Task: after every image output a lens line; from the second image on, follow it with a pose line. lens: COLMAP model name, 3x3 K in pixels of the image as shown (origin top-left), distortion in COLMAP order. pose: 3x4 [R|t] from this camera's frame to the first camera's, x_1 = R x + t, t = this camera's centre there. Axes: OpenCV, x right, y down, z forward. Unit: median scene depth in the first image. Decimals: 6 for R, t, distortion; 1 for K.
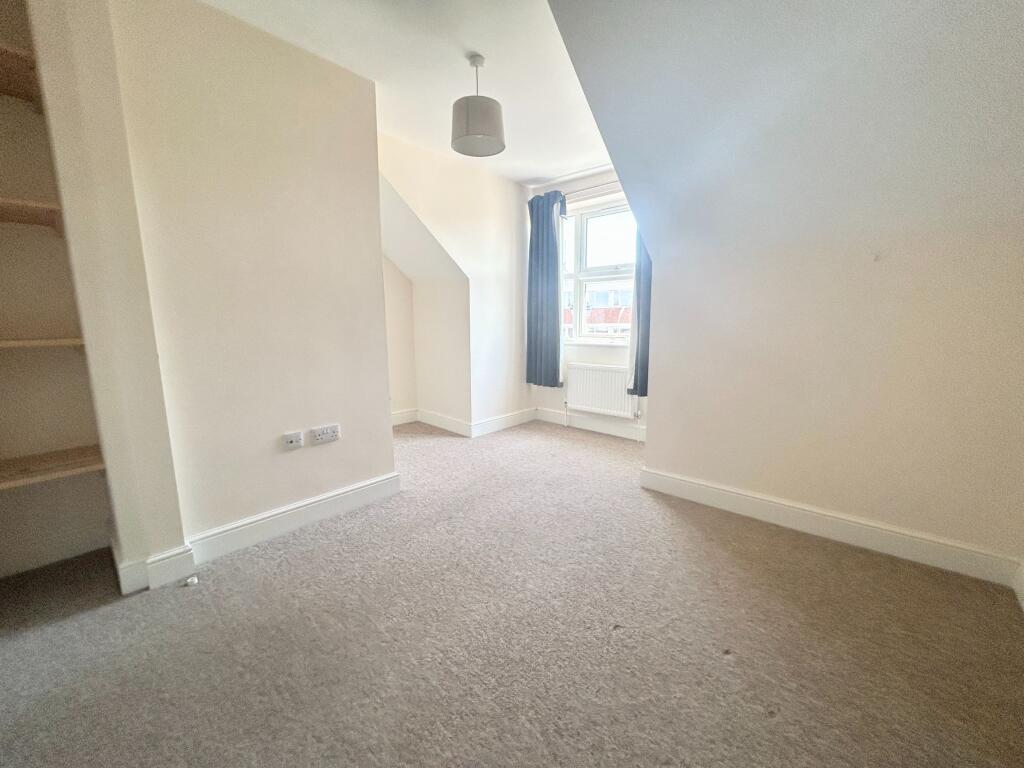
lens RADIAL K [[412.7, 0, 512.0], [0, 412.7, 384.0], [0, 0, 1]] dist [-0.001874, 0.000058]
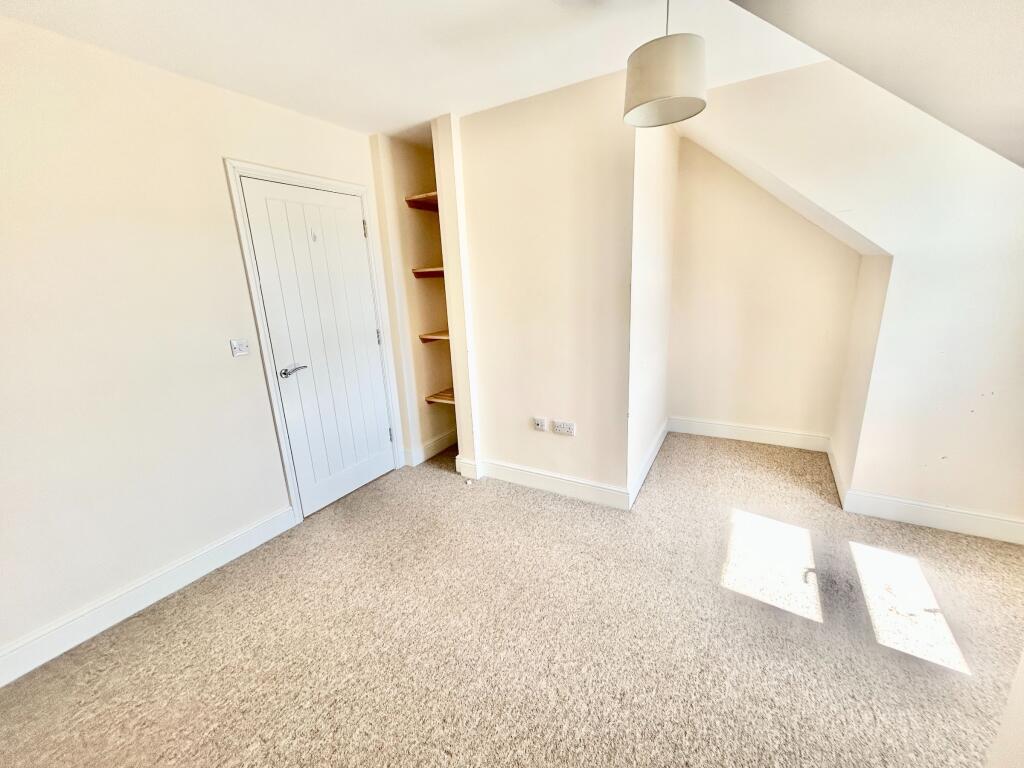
lens RADIAL K [[412.7, 0, 512.0], [0, 412.7, 384.0], [0, 0, 1]] dist [-0.001874, 0.000058]
pose [[0.195792, 0.237450, -0.951464, 0.828522], [-0.109408, 0.969474, 0.219431, -0.328485], [0.974523, 0.061135, 0.215794, 0.812856]]
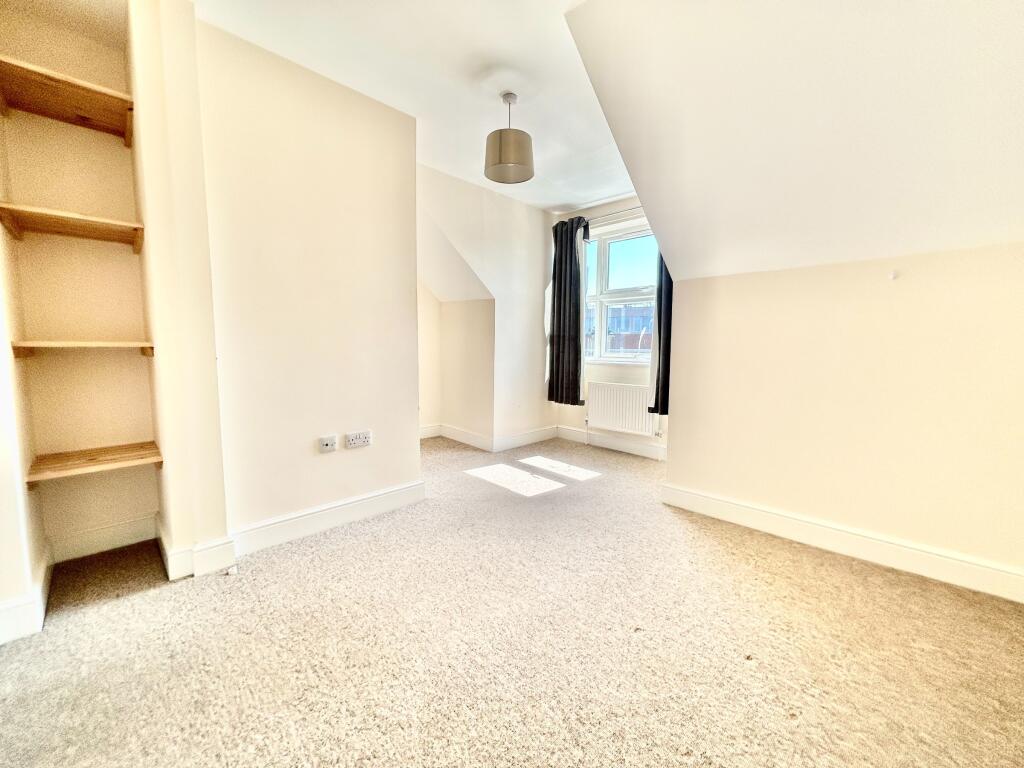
lens RADIAL K [[412.7, 0, 512.0], [0, 412.7, 384.0], [0, 0, 1]] dist [-0.001874, 0.000058]
pose [[0.998718, 0.019396, -0.046755, -0.017090], [-0.022168, 0.997982, -0.059507, 0.047555], [0.045507, 0.060467, 0.997132, -0.057447]]
